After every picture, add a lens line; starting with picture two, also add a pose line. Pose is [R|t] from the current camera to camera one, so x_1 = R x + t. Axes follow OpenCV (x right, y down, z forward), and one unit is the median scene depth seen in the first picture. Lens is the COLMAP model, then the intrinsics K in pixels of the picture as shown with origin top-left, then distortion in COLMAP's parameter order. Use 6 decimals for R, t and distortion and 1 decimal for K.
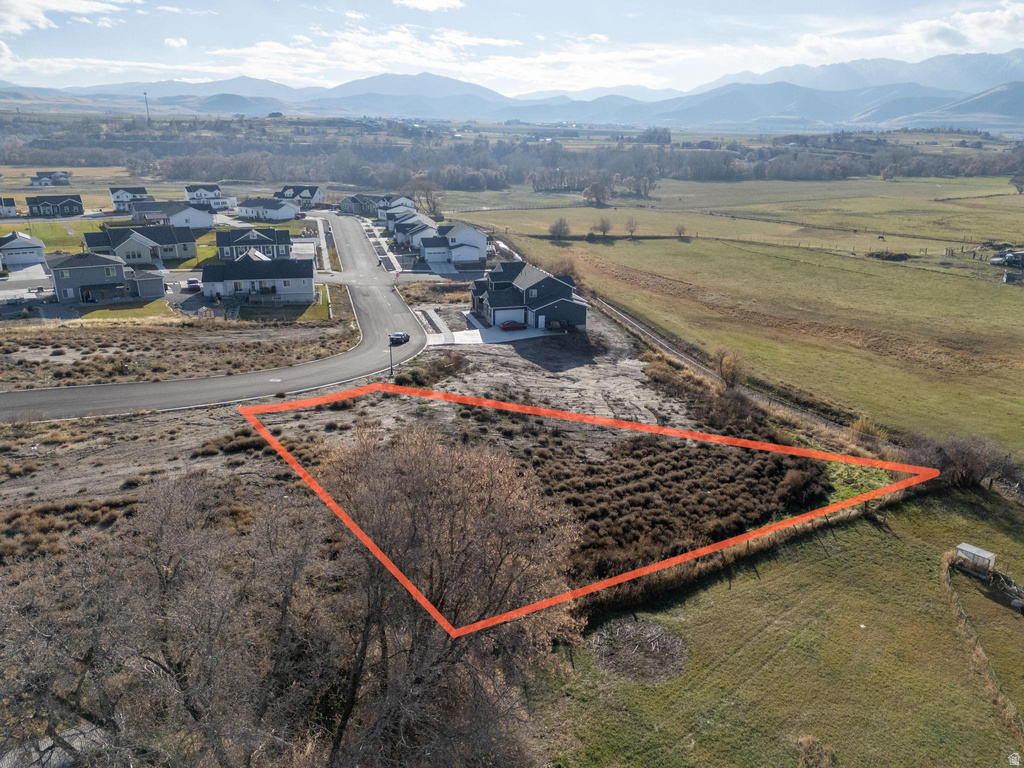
lens RADIAL K [[744.9, 0, 515.7], [0, 744.9, 385.4], [0, 0, 1]] dist [0.067399, -0.056663]
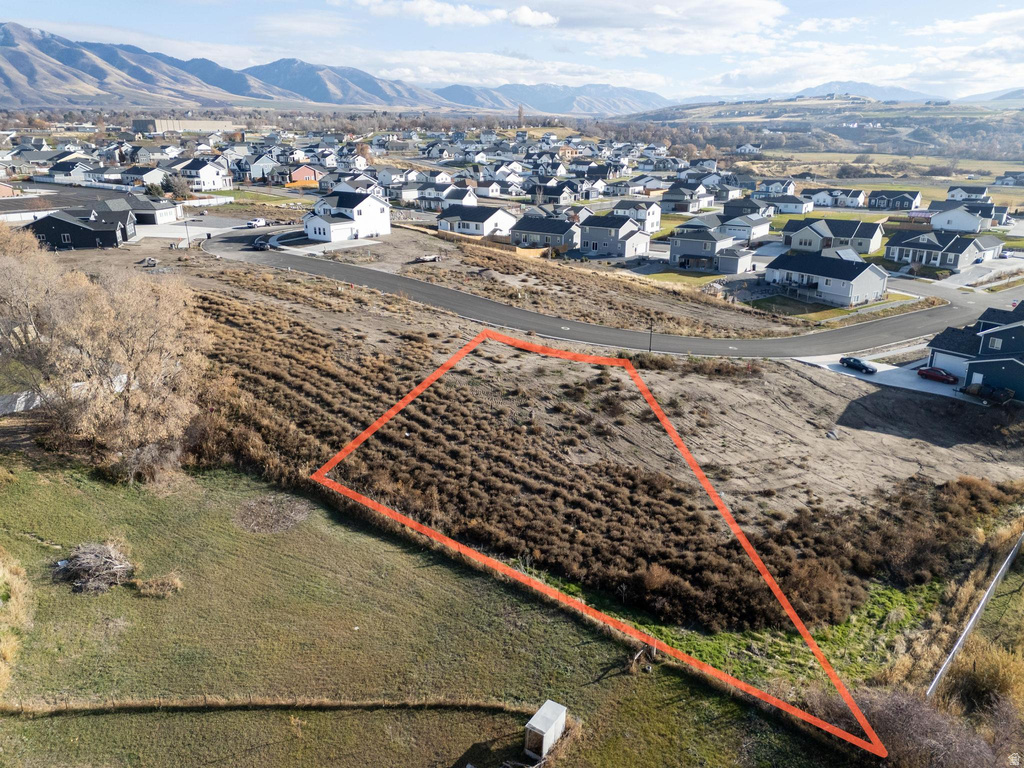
lens RADIAL K [[744.9, 0, 517.1], [0, 744.9, 387.4], [0, 0, 1]] dist [0.067399, -0.056663]
pose [[0.350775, 0.297224, -0.888040, 0.501654], [-0.296427, 0.934774, 0.195778, -0.086541], [0.888306, 0.194565, 0.416001, 0.283188]]
